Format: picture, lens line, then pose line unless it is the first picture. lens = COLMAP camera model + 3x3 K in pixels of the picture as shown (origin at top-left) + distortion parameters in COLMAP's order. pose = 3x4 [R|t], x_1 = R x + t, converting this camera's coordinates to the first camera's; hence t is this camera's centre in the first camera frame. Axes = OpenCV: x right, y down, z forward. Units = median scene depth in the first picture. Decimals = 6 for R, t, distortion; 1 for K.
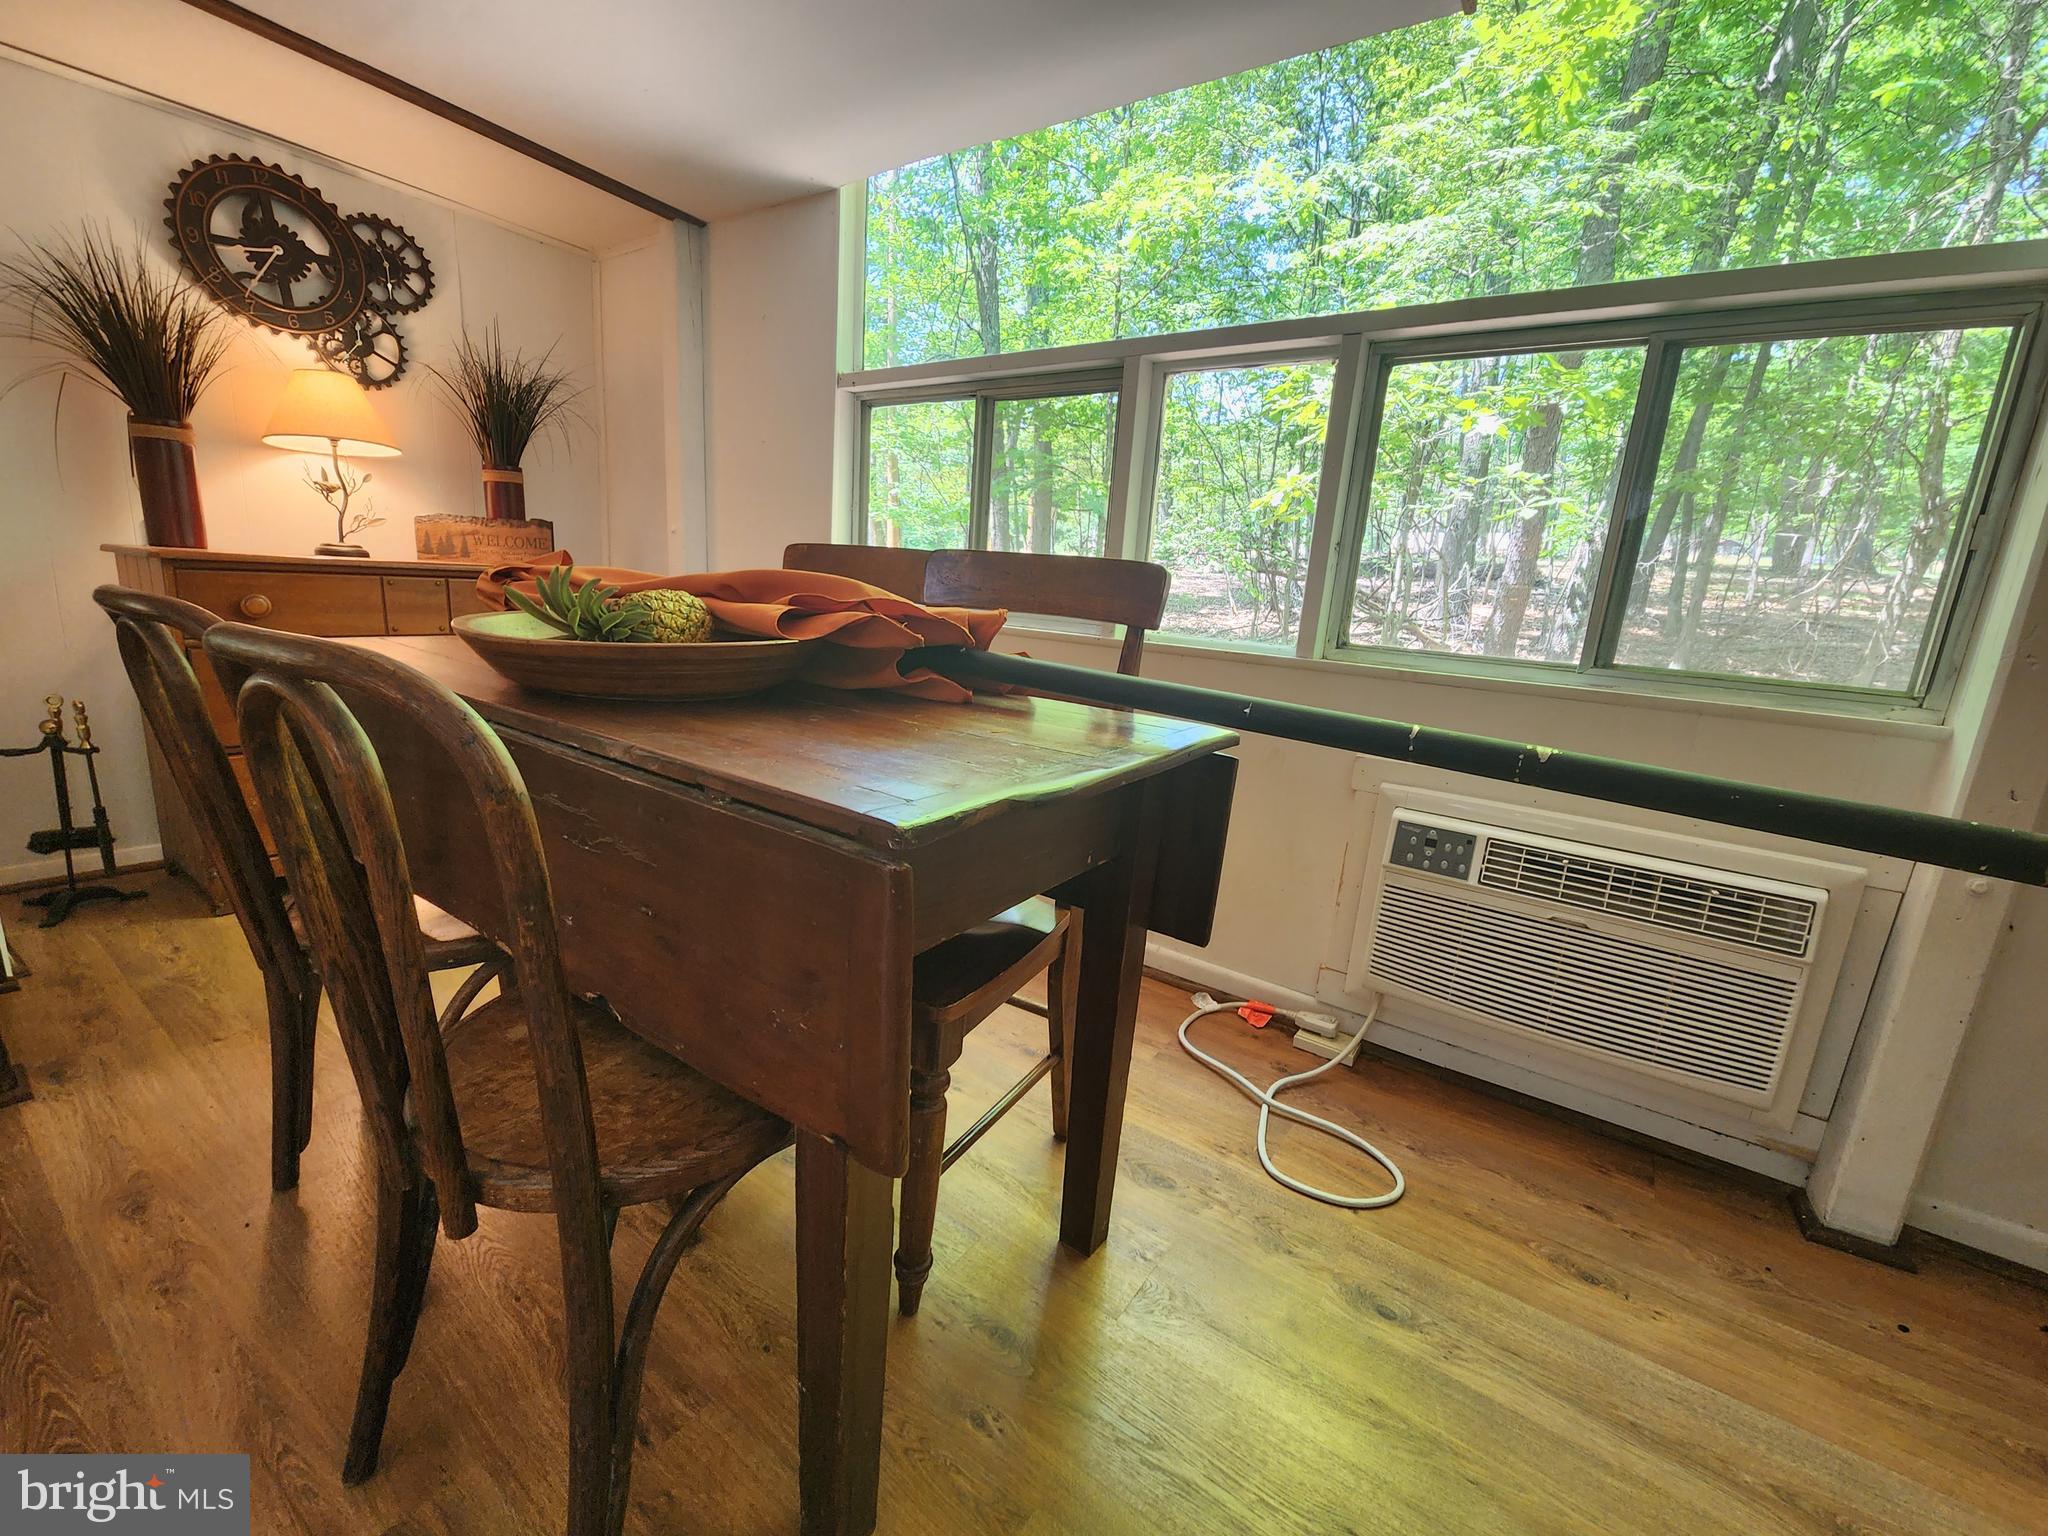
lens RADIAL K [[835.5, 0, 1011.1], [0, 835.5, 756.2], [0, 0, 1]] dist [0.004858, -0.003289]
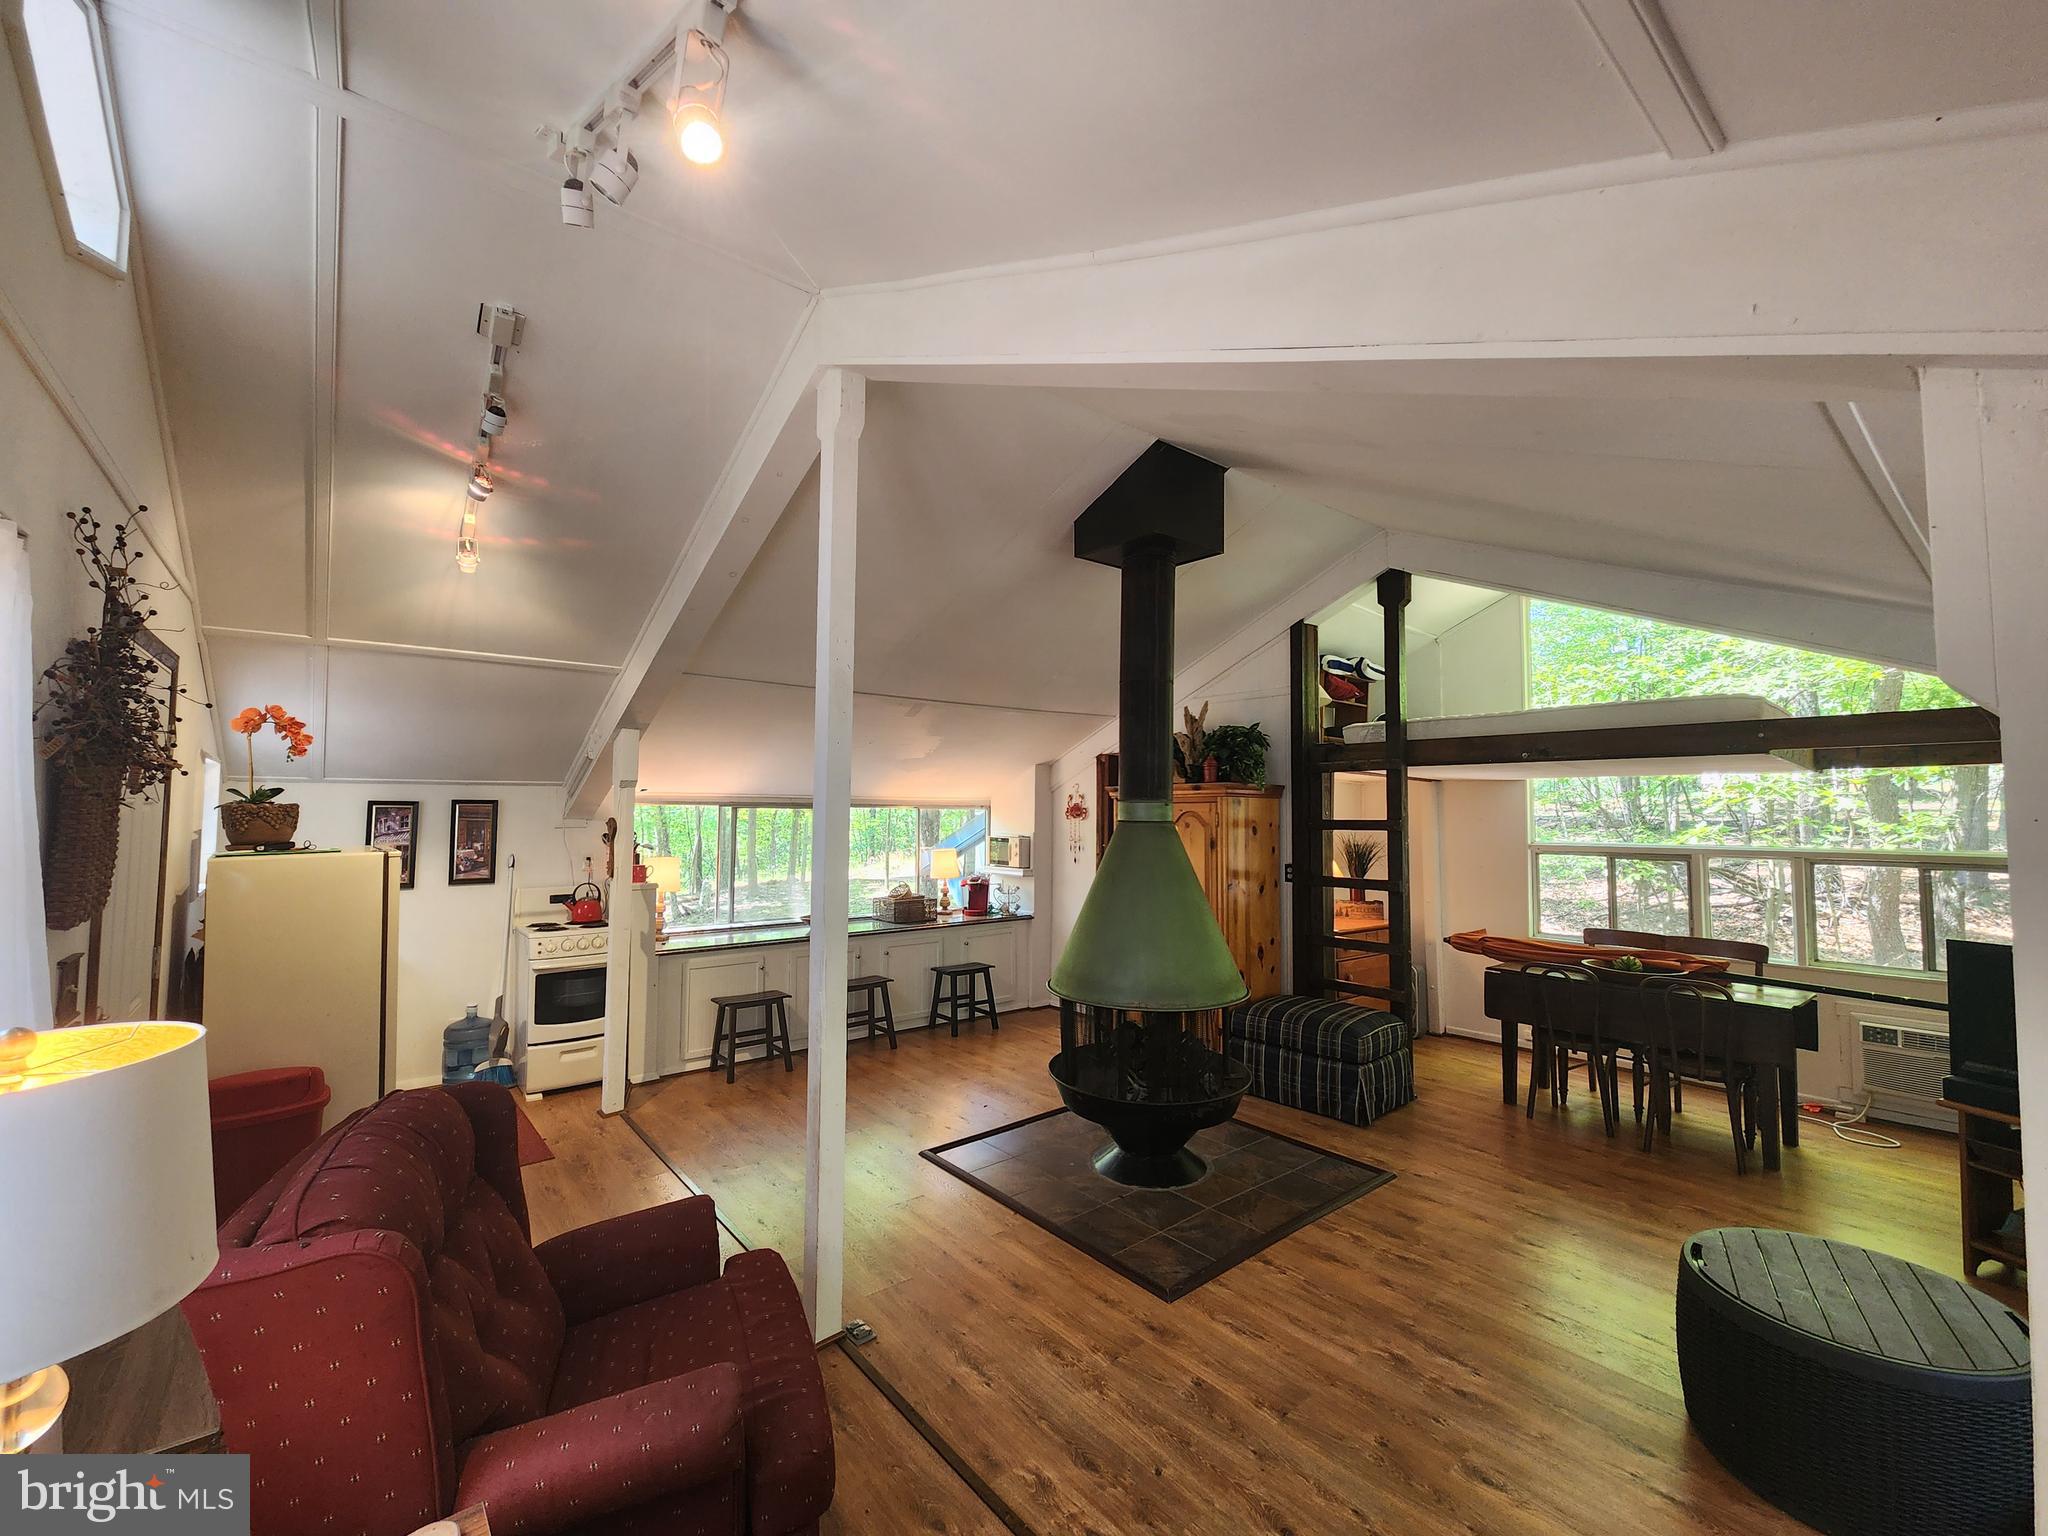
lens RADIAL K [[835.5, 0, 1005.6], [0, 835.5, 773.1], [0, 0, 1]] dist [0.004858, -0.003289]
pose [[0.958967, -0.064470, -0.276089, -1.021237], [-0.016482, 0.959480, -0.281296, 0.068706], [0.283037, 0.274304, 0.919047, -1.832657]]
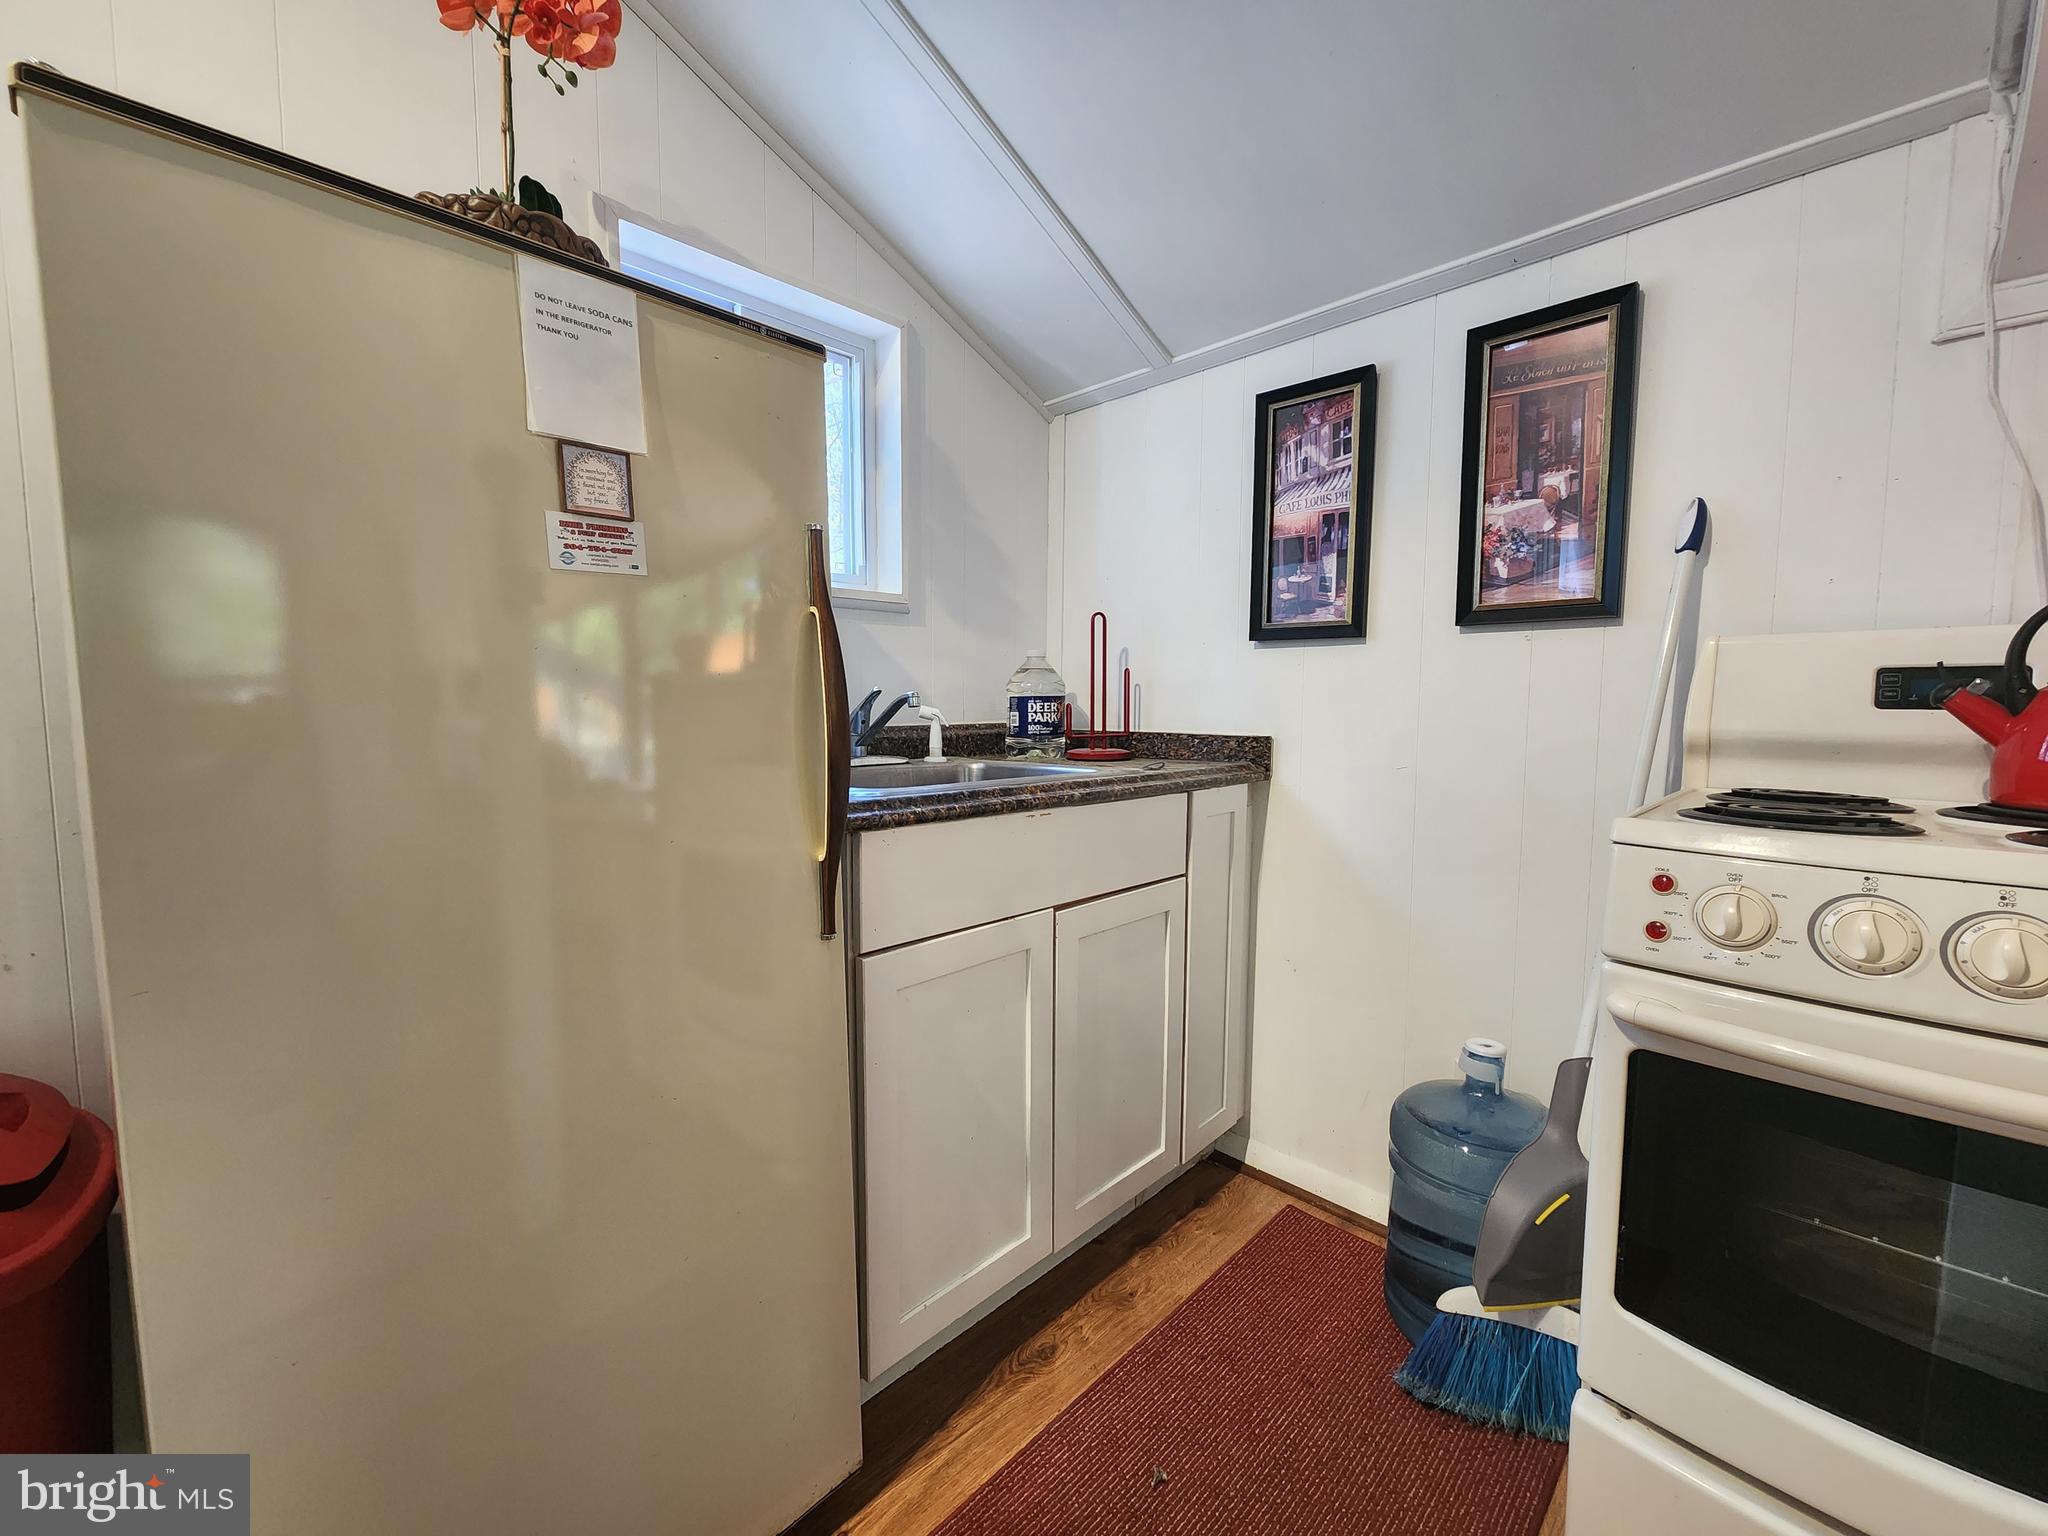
lens RADIAL K [[835.5, 0, 1007.8], [0, 835.5, 766.8], [0, 0, 1]] dist [0.004858, -0.003289]
pose [[-0.175900, 0.024991, -0.984091, -2.291585], [-0.238010, 0.968939, 0.067149, -0.090794], [0.955202, 0.246035, -0.164488, -0.396195]]
